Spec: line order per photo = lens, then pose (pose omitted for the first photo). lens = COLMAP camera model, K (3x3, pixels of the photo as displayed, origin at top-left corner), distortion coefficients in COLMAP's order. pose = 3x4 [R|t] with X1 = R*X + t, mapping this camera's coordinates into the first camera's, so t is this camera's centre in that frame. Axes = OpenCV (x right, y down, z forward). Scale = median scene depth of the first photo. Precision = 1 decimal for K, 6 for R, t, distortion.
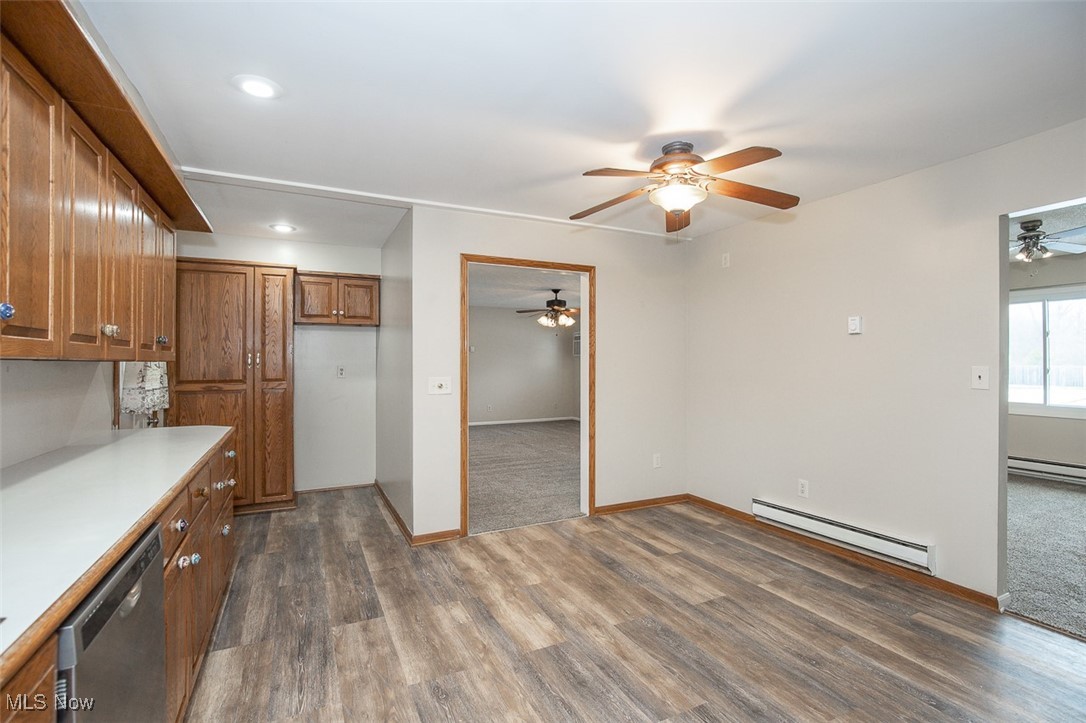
lens RADIAL K [[500.8, 0, 533.1], [0, 500.8, 357.6], [0, 0, 1]] dist [-0.014296, 0.005240]
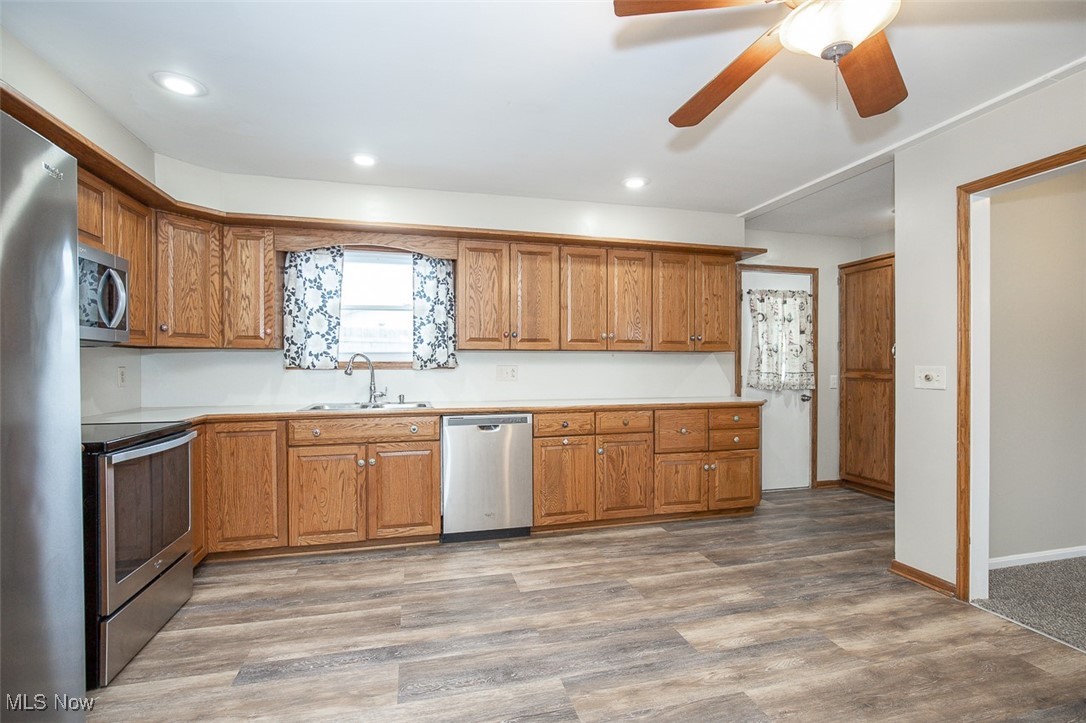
lens RADIAL K [[500.8, 0, 552.7], [0, 500.8, 367.1], [0, 0, 1]] dist [-0.014296, 0.005240]
pose [[-0.177891, 0.009220, -0.984007, 0.915582], [0.011106, 0.999911, 0.007361, 0.041126], [0.983987, -0.009619, -0.177978, 0.833706]]
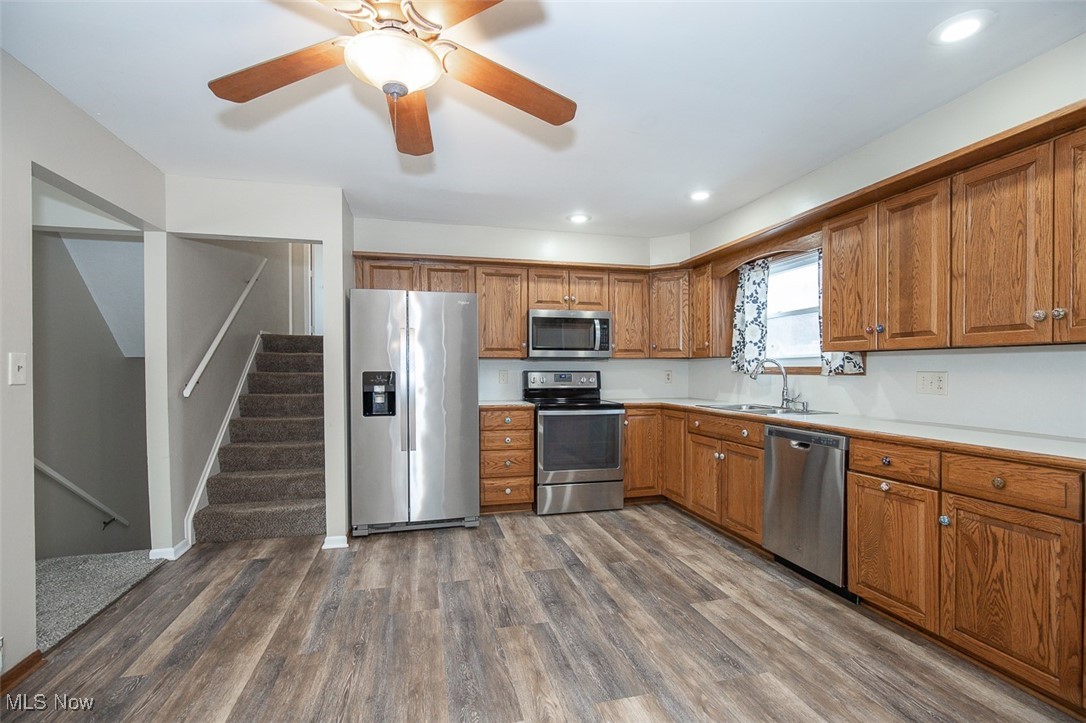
lens RADIAL K [[500.8, 0, 537.9], [0, 500.8, 378.7], [0, 0, 1]] dist [-0.014296, 0.005240]
pose [[-0.979720, -0.001358, 0.200367, 0.002231], [0.000624, 0.999951, 0.009833, 0.049805], [-0.200371, 0.009758, -0.979672, 1.631247]]
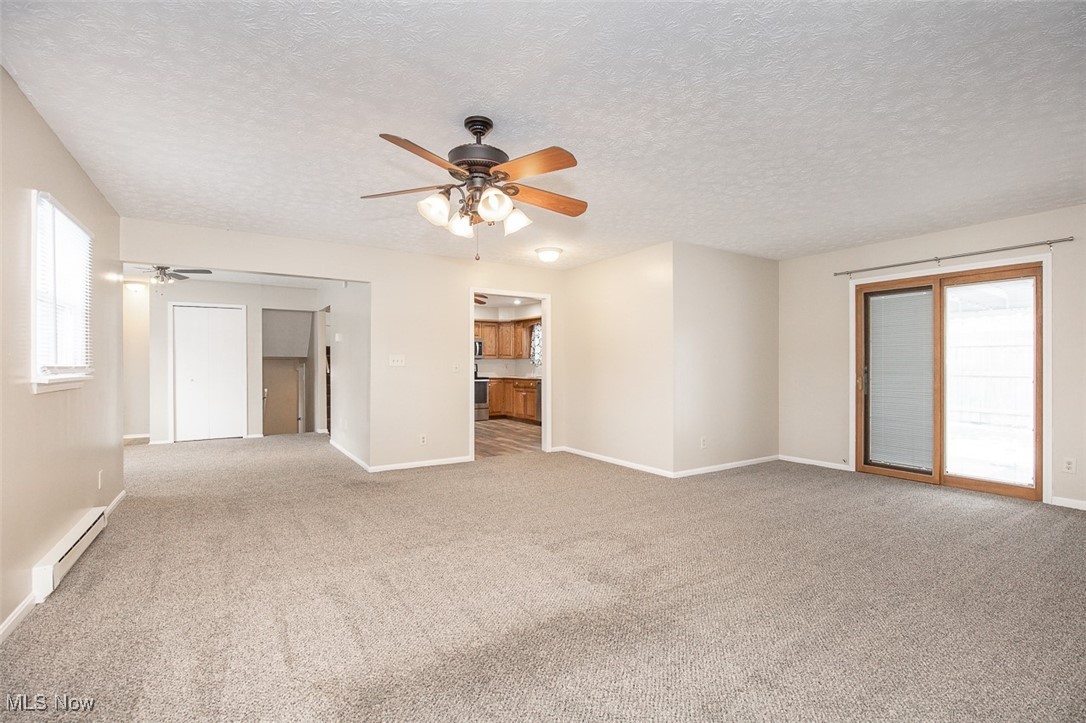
lens RADIAL K [[500.8, 0, 542.0], [0, 500.8, 363.7], [0, 0, 1]] dist [-0.014296, 0.005240]
pose [[-0.992759, -0.000474, -0.120126, 0.117517], [0.001225, 0.999900, -0.014071, 0.099637], [0.120121, -0.014116, -0.992659, 4.113751]]
